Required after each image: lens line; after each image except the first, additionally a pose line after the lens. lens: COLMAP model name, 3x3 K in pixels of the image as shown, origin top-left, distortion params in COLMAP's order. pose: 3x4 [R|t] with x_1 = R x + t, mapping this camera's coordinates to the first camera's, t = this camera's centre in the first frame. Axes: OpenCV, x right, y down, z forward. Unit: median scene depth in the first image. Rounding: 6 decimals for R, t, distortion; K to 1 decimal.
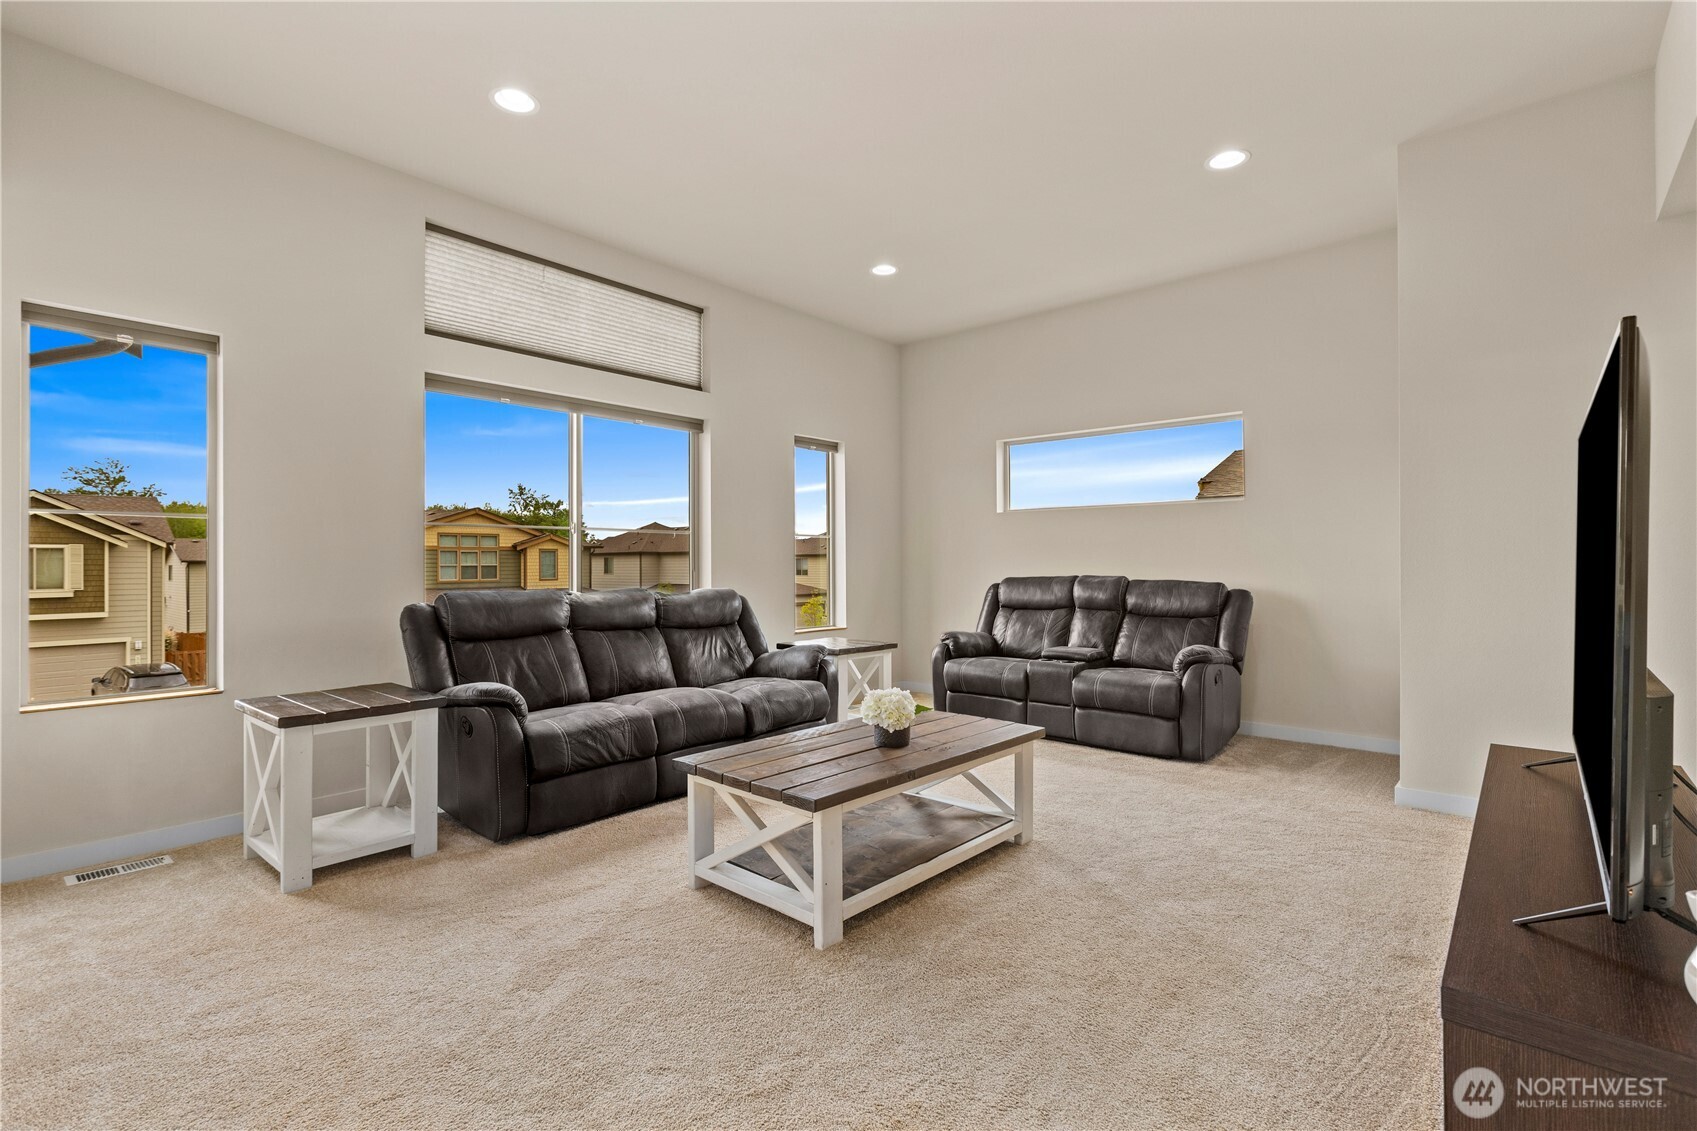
lens RADIAL K [[770.8, 0, 848.5], [0, 770.8, 565.5], [0, 0, 1]] dist [0.000358, -0.000210]
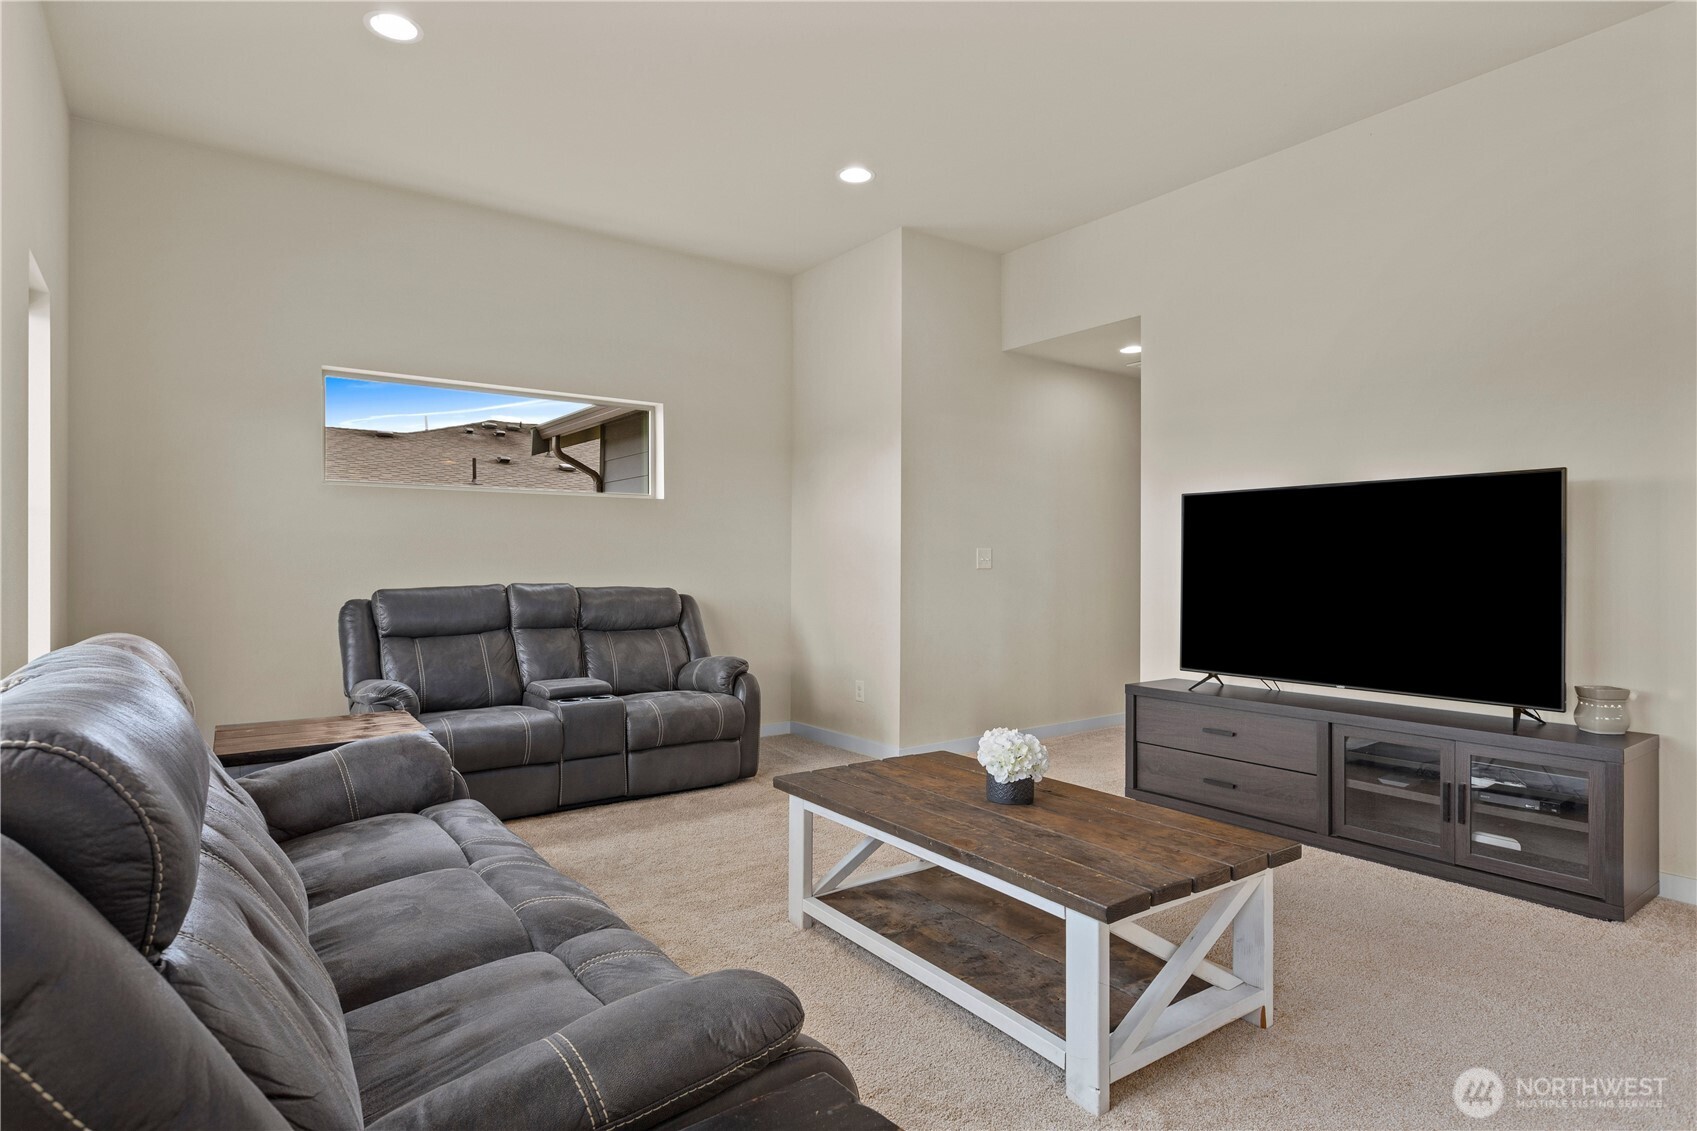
lens RADIAL K [[880.3, 0, 848.5], [0, 880.3, 565.5], [0, 0, 1]] dist [0.000793, 0.000129]
pose [[0.247516, -0.000702, 0.968884, -0.509241], [0.004905, 0.999988, -0.000528, -0.004112], [-0.968871, 0.004883, 0.247516, 0.564730]]
